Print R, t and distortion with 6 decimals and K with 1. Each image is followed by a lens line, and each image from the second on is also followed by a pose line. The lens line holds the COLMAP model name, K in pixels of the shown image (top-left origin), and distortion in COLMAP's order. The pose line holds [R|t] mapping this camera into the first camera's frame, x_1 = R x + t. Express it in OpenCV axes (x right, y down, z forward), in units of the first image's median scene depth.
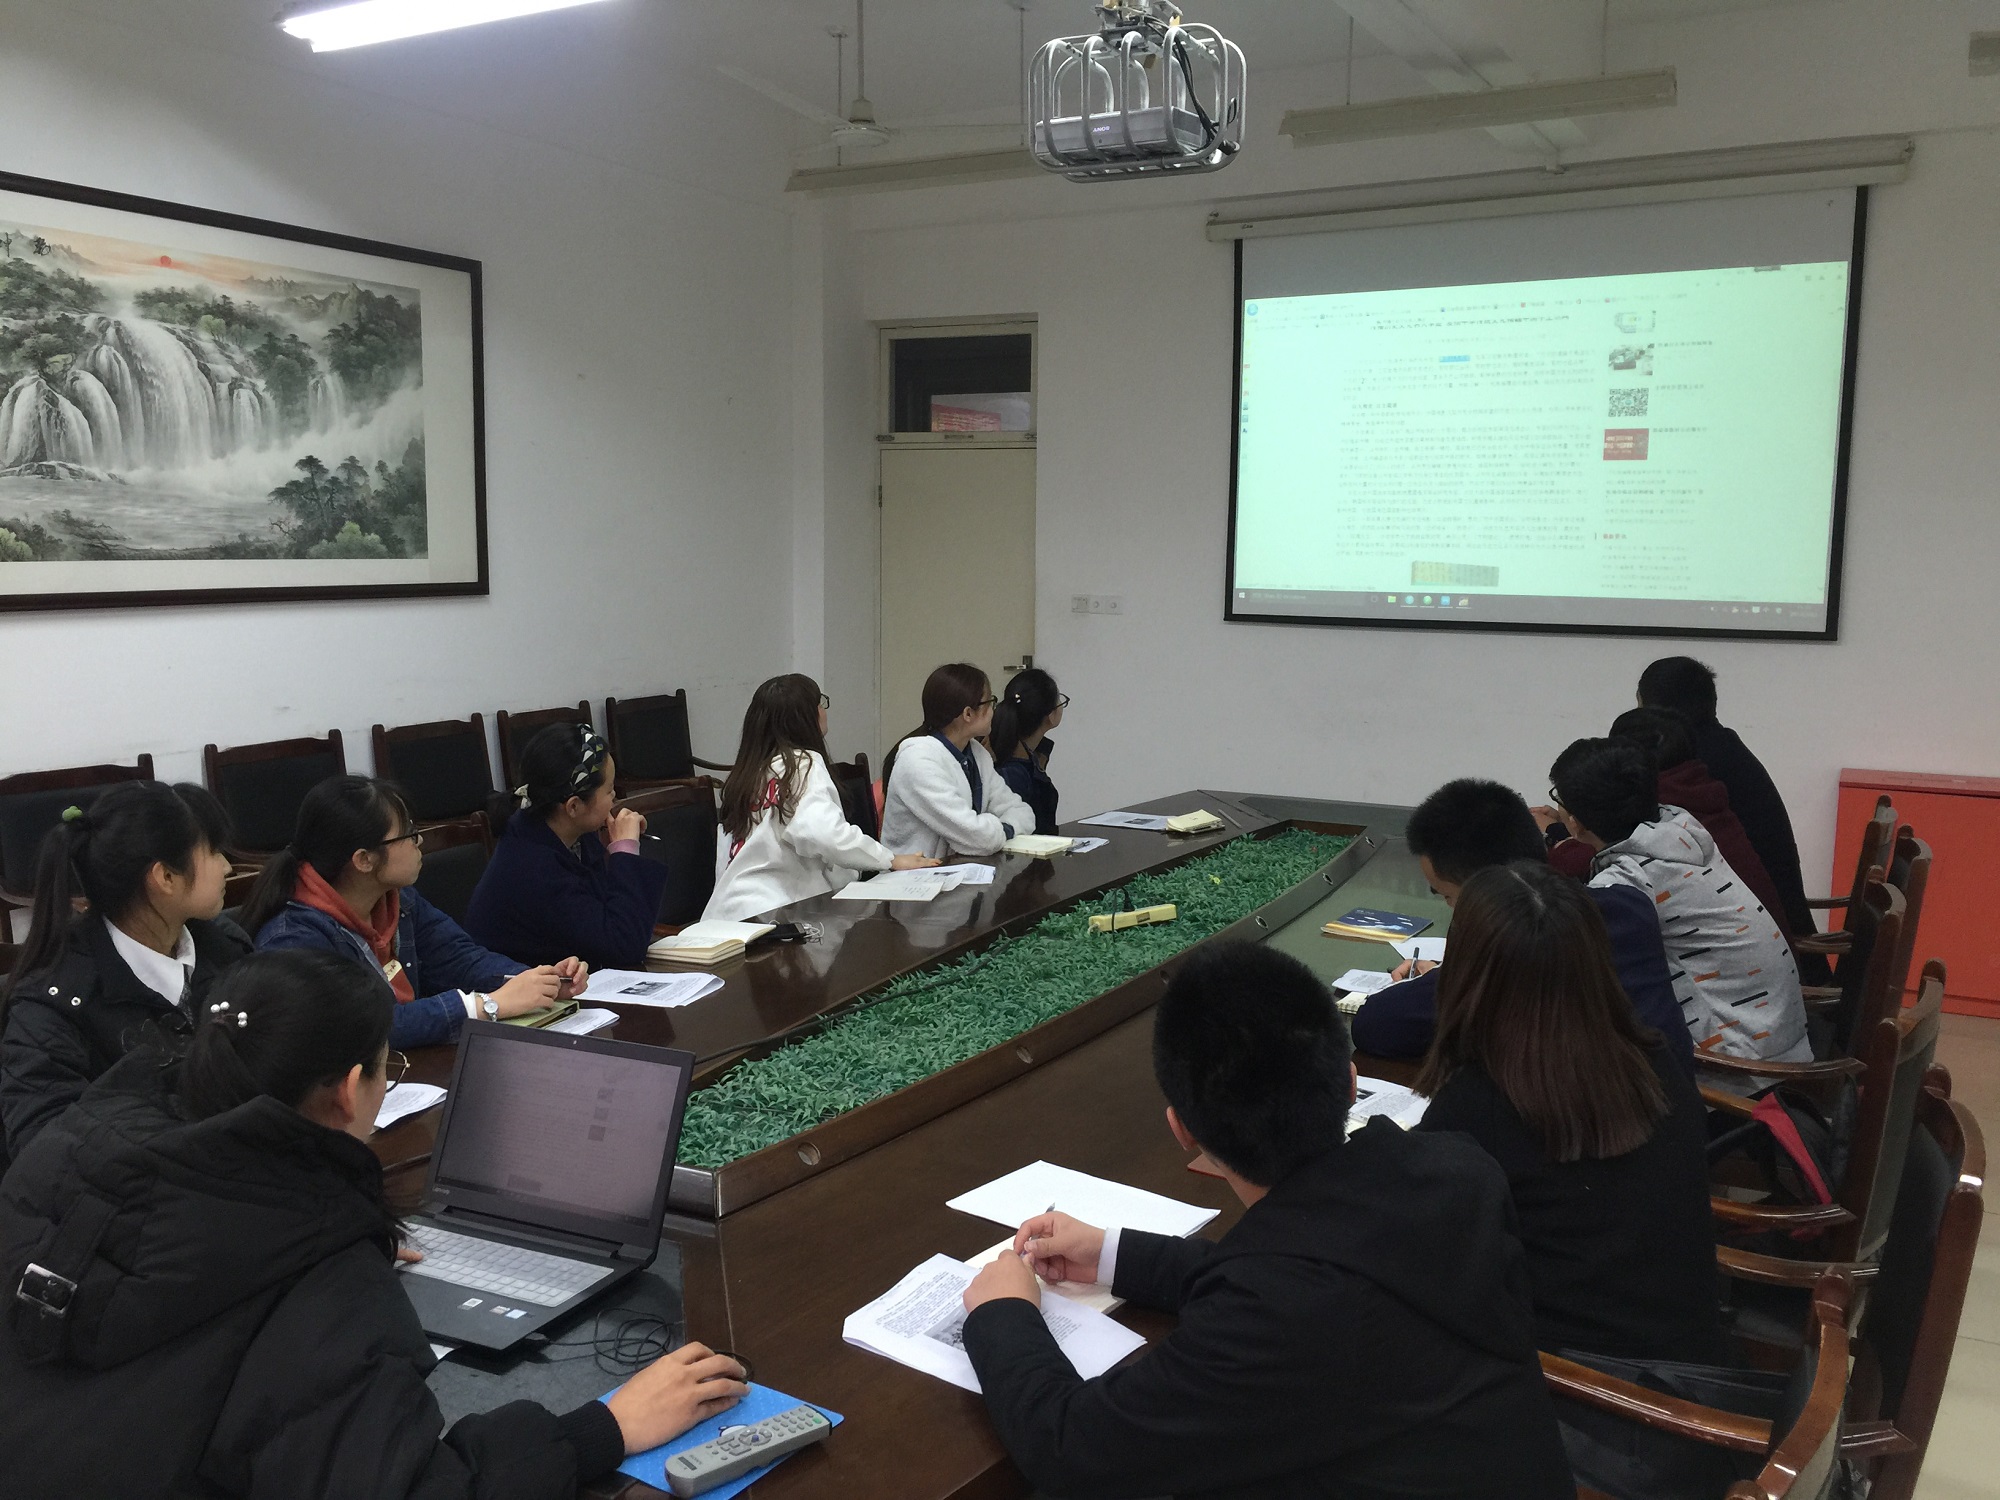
lens RADIAL K [[1705.1, 0, 1000.0], [0, 1705.1, 750.0], [0, 0, 1]] dist [0.053892, -0.108502]
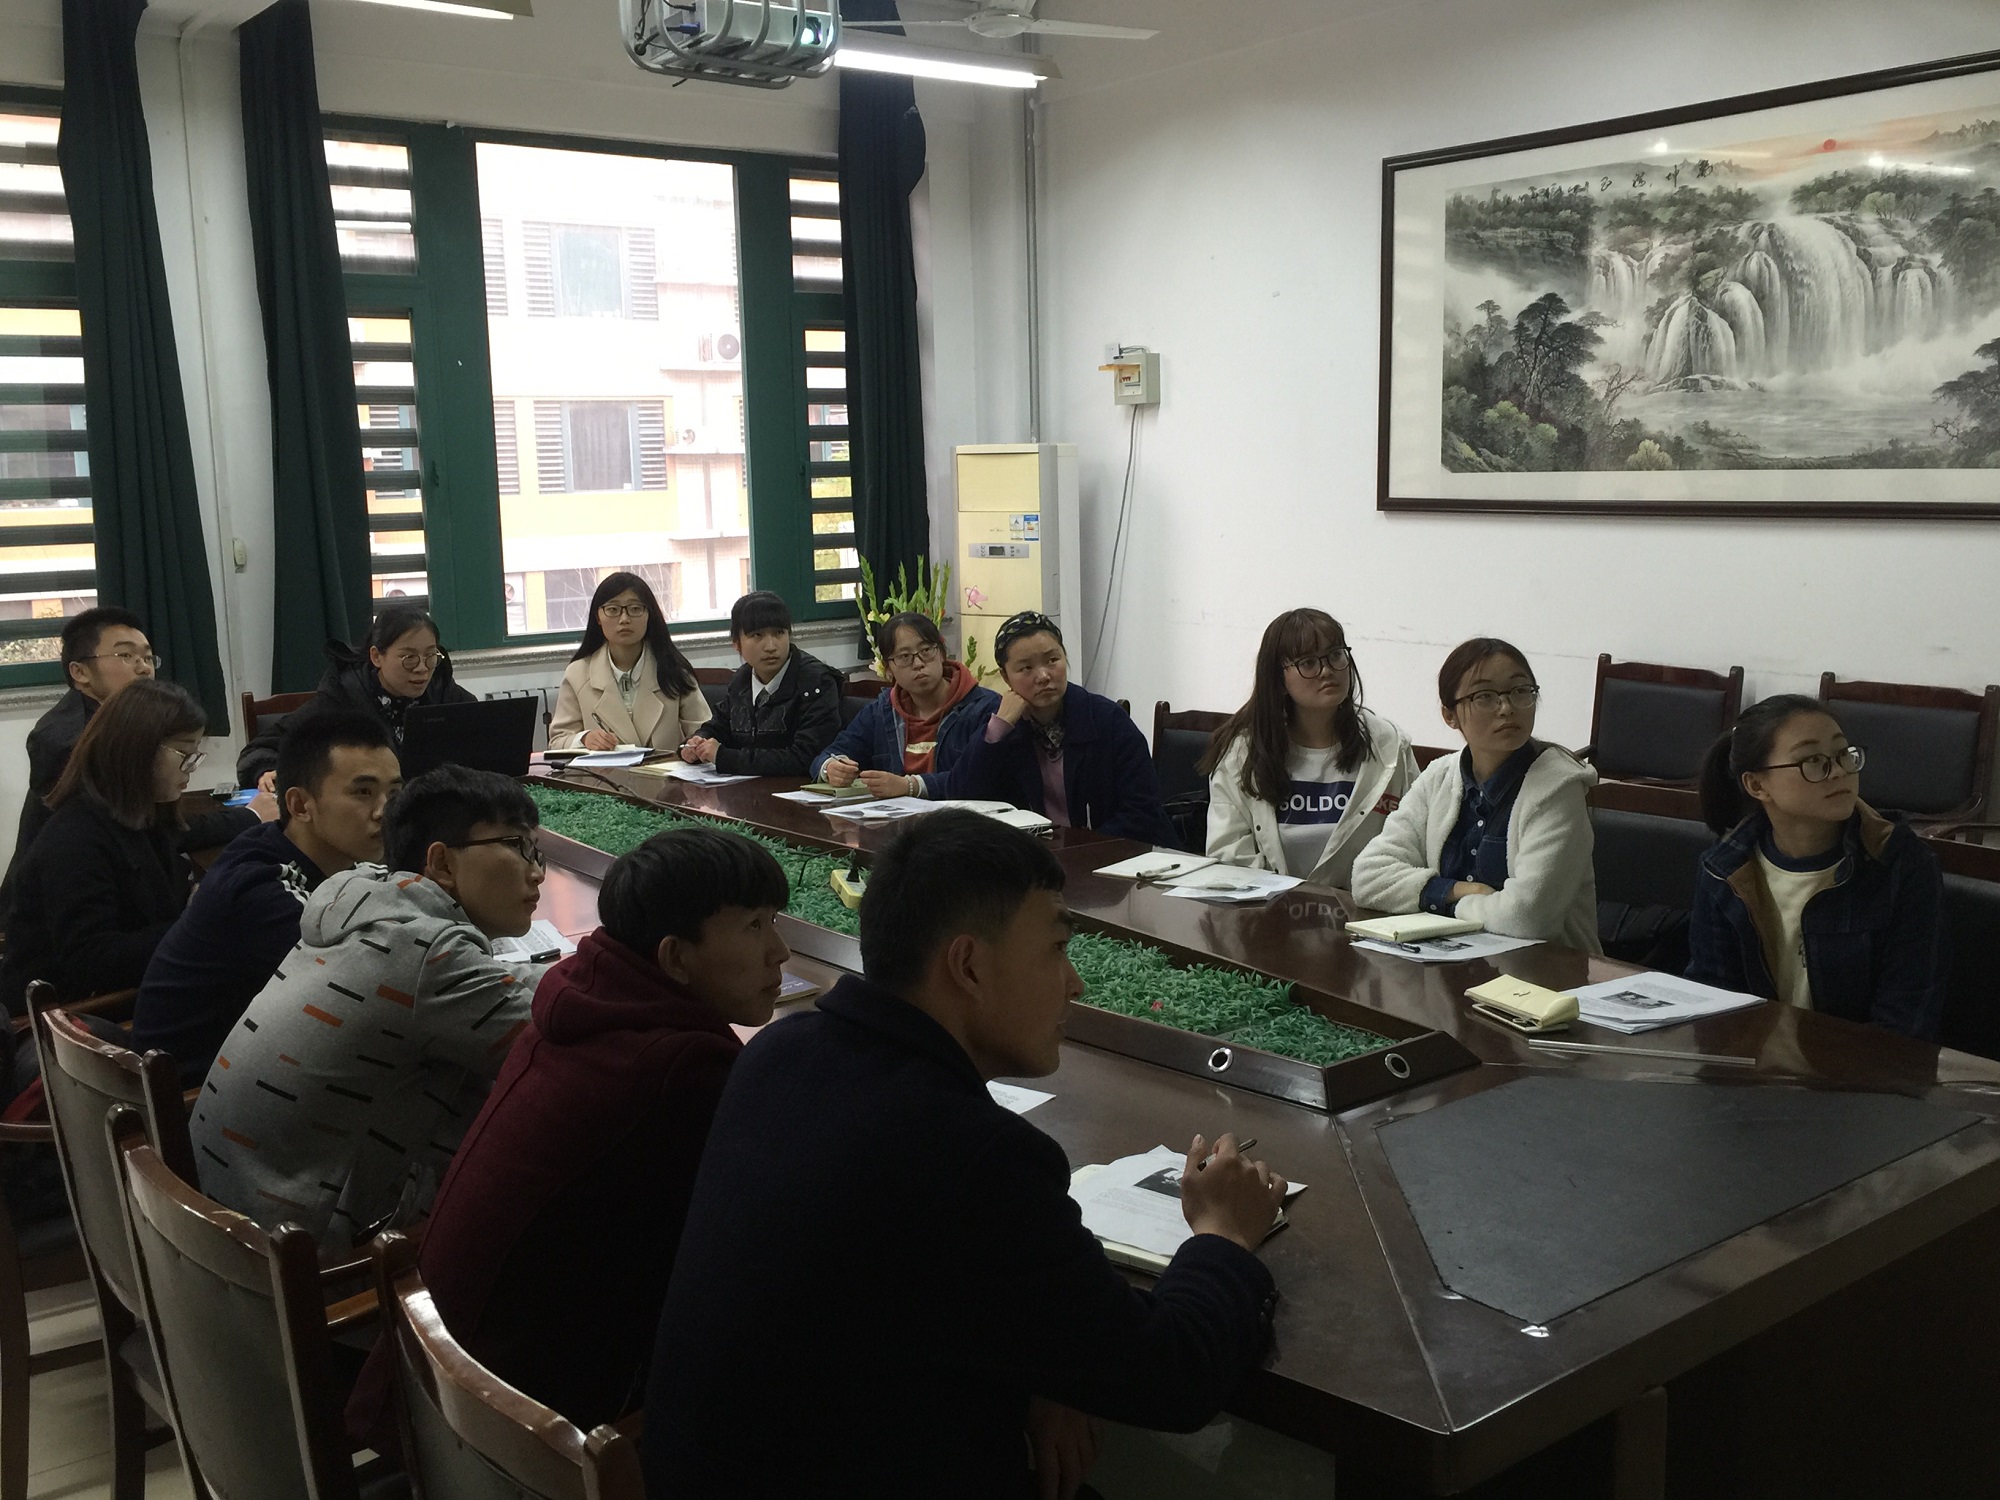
lens RADIAL K [[1800.6, 0, 1000.2], [0, 1800.6, 721.5], [0, 0, 1]] dist [0.008213, -0.020080]
pose [[-0.400896, 0.136800, -0.905852, 0.592405], [-0.092303, 0.977725, 0.188504, -0.118418], [0.911462, 0.159183, -0.379340, 0.972371]]
